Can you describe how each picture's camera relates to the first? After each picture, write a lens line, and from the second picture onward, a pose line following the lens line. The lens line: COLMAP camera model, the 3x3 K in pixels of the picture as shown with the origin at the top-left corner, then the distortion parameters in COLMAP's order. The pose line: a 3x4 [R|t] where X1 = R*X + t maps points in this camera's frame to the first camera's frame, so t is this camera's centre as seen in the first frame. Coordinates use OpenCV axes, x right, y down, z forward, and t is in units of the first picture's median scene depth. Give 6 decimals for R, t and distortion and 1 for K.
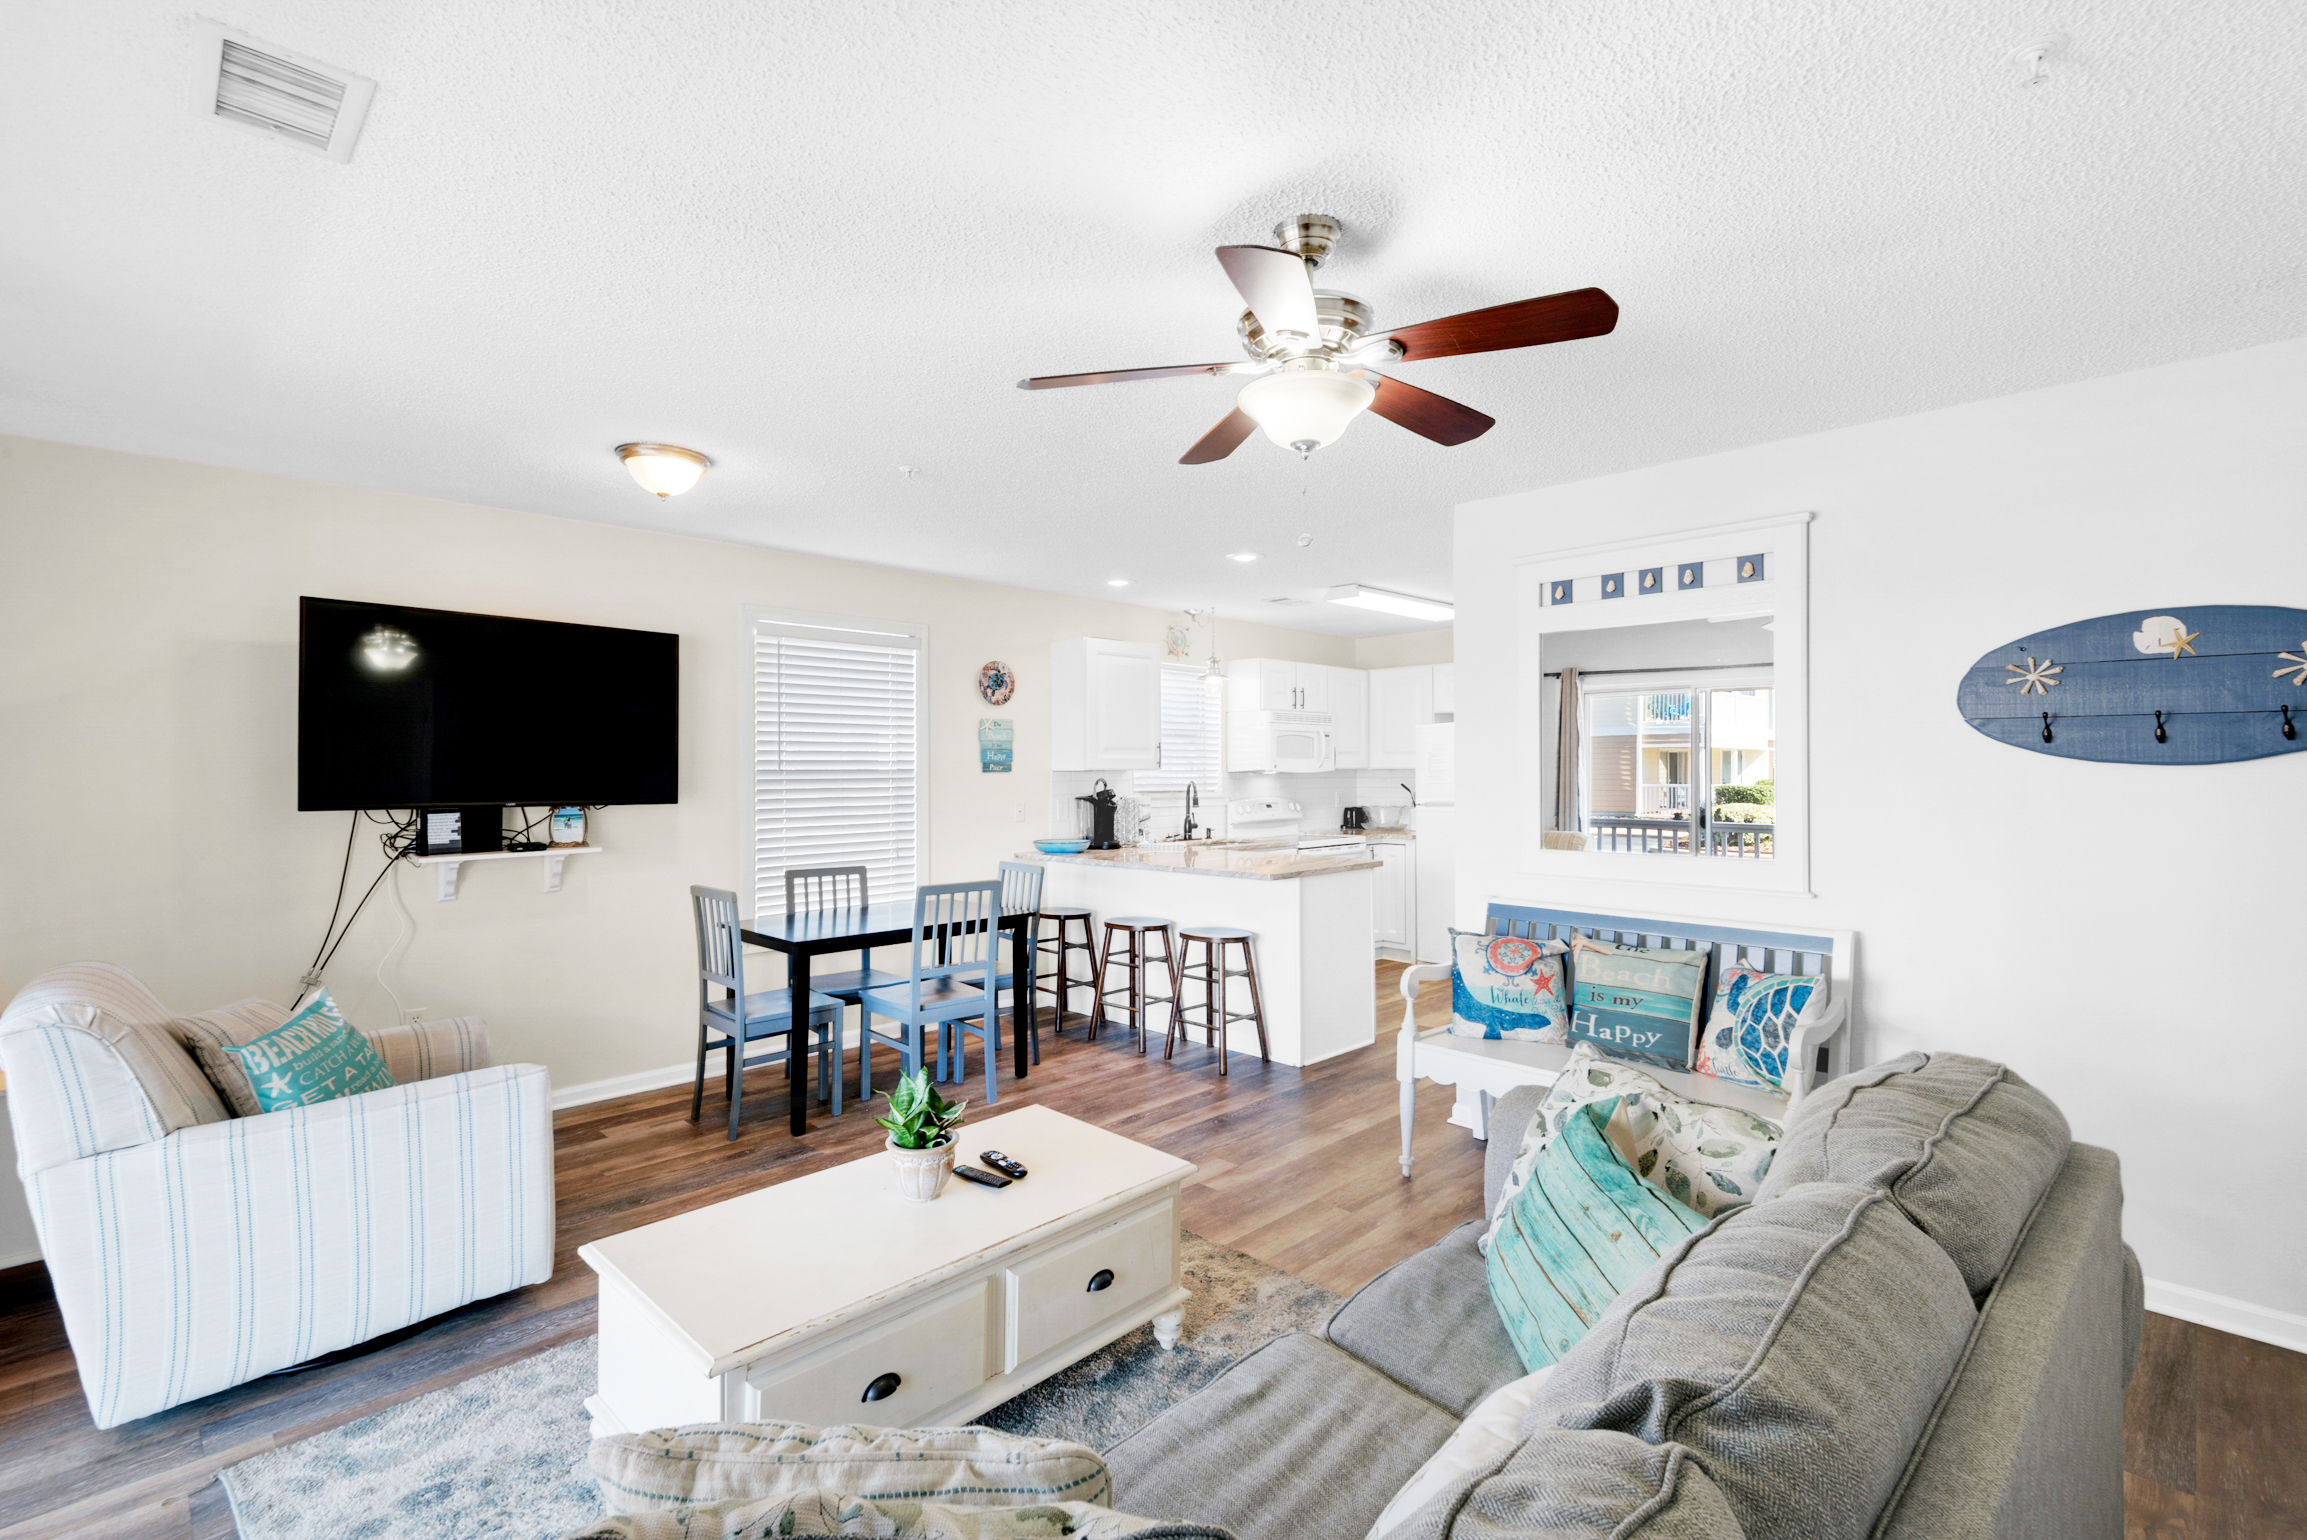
lens RADIAL K [[1034.3, 0, 1190.1], [0, 1034.3, 760.1], [0, 0, 1]] dist [0.020694, 0.000019]
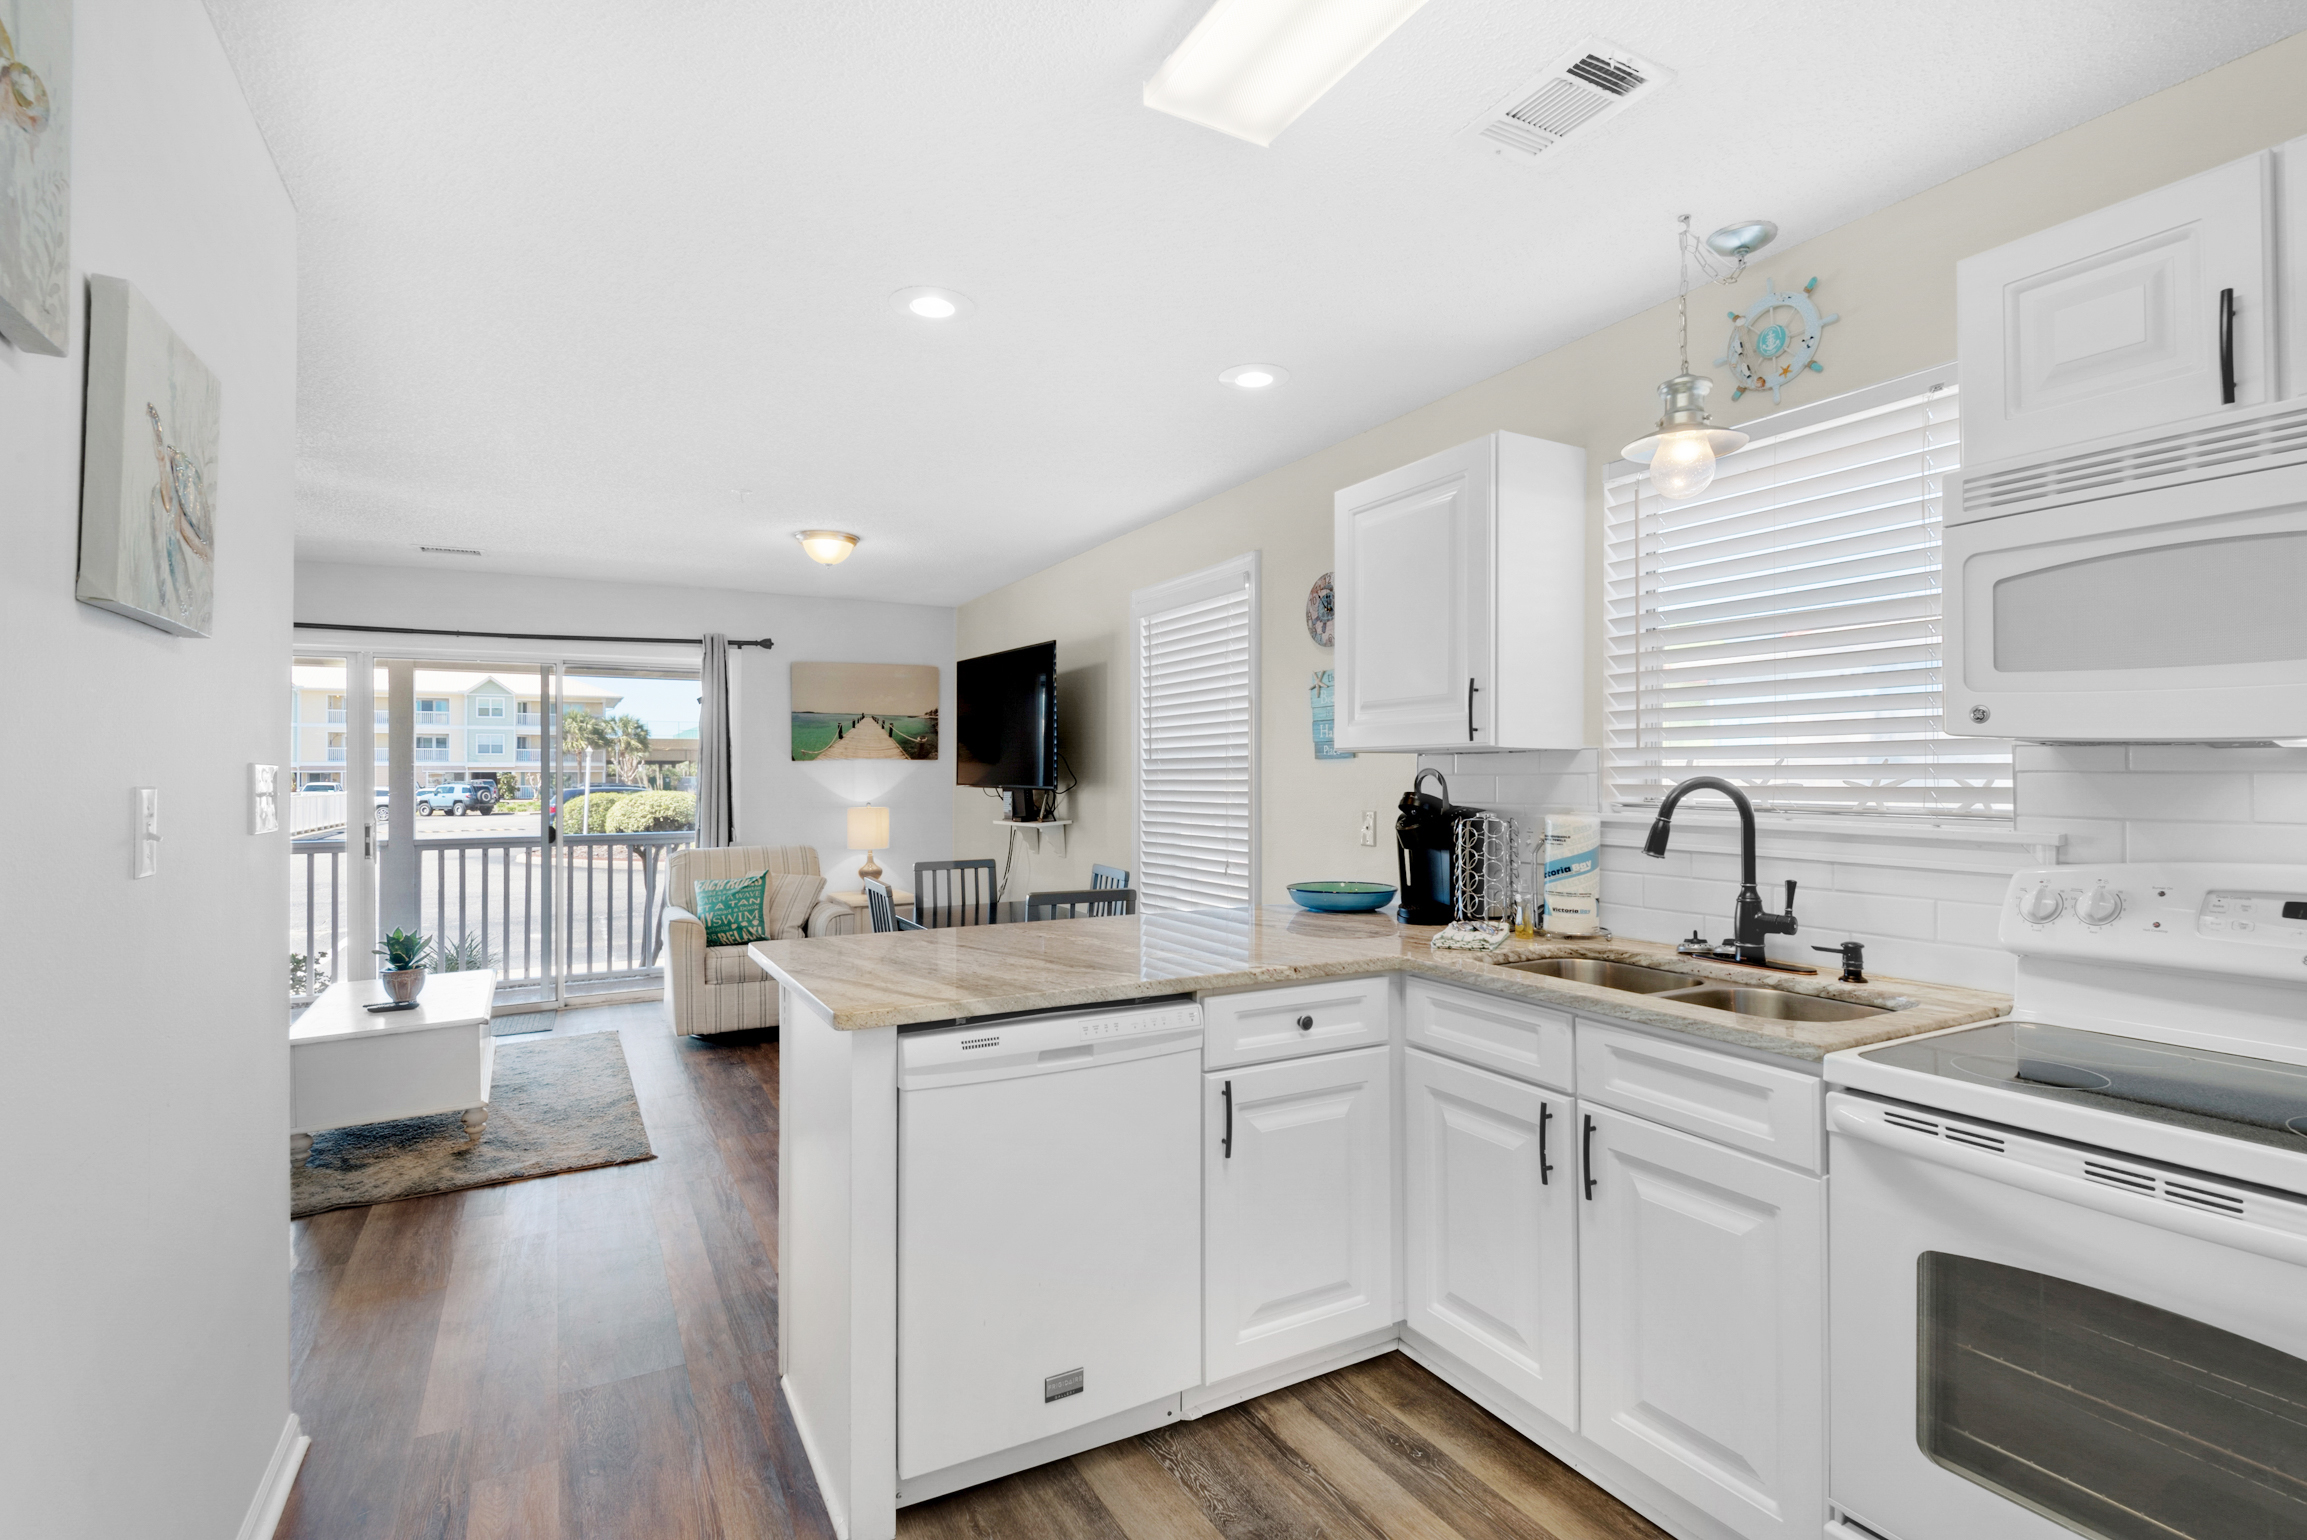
lens RADIAL K [[1071.2, 0, 1195.6], [0, 1071.2, 766.6], [0, 0, 1]] dist [-0.021324, -0.000553]
pose [[-0.278653, -0.003119, -0.960387, 0.507436], [0.013027, 0.999890, -0.007027, 0.023347], [0.960304, -0.014469, -0.278582, 1.299888]]
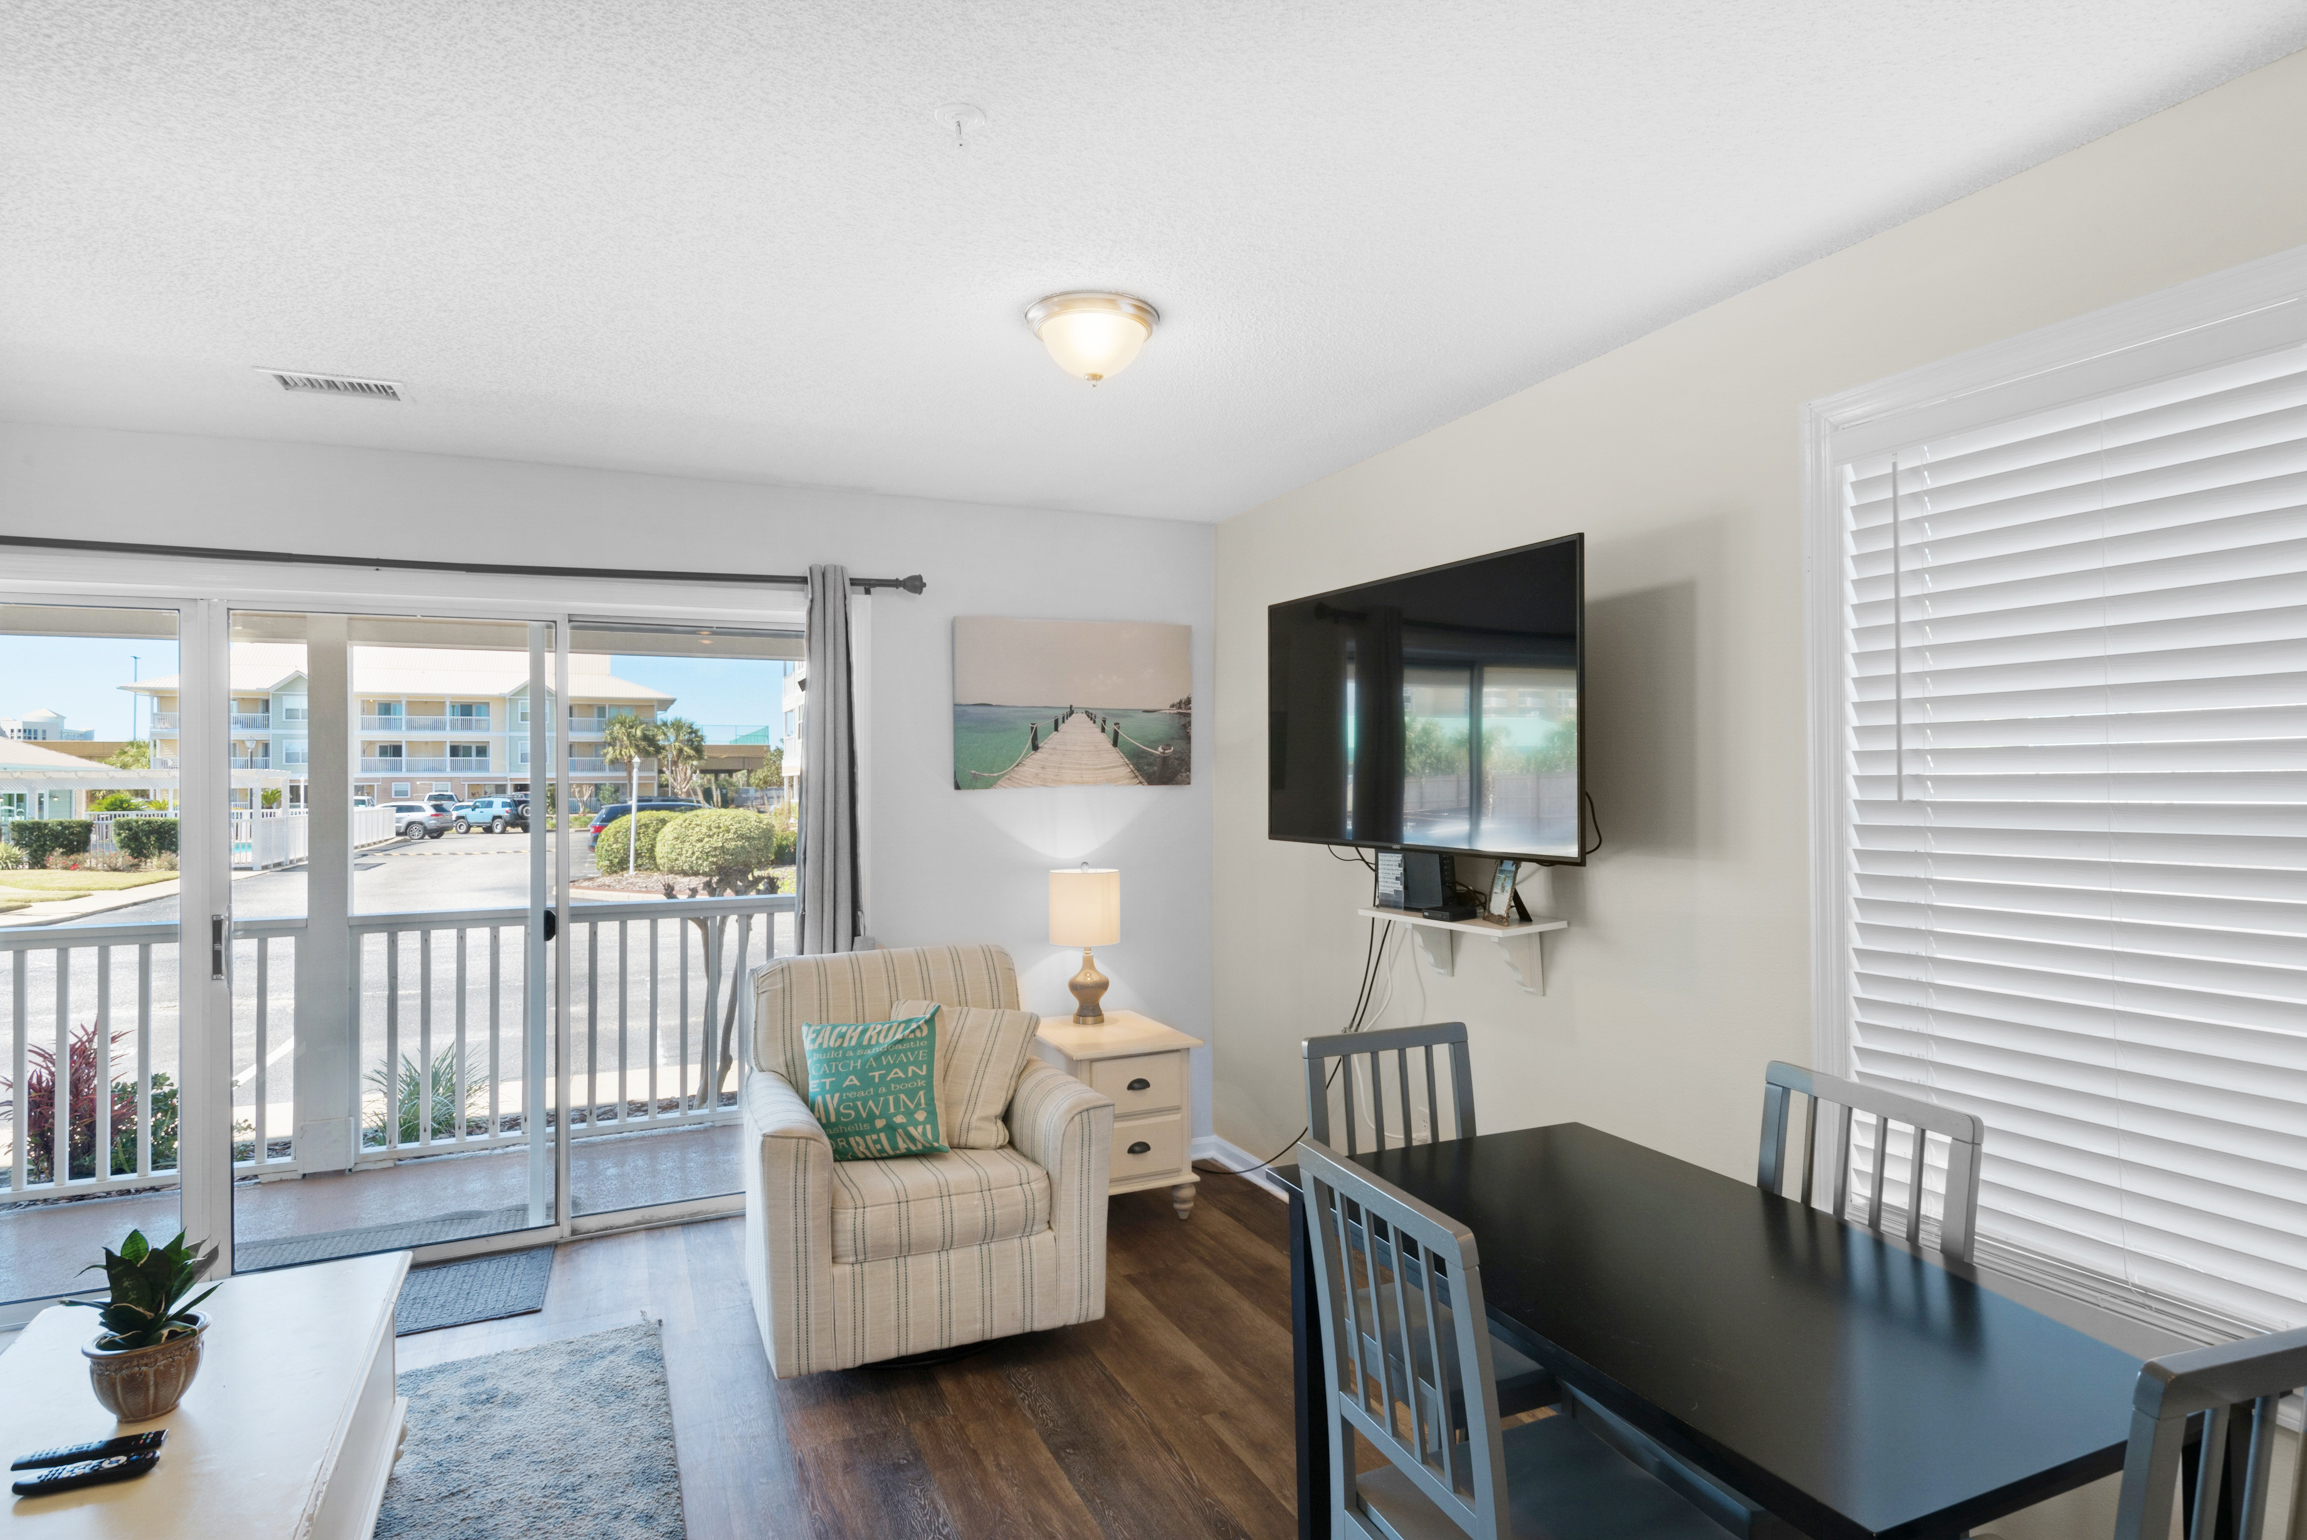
lens RADIAL K [[1204.0, 0, 1160.9], [0, 1204.0, 768.1], [0, 0, 1]] dist [-0.001176, -0.001511]
pose [[-0.382948, -0.004286, -0.923760, 0.112005], [0.017181, 0.999783, -0.011761, -0.002094], [0.923610, -0.020375, -0.382791, 0.916628]]
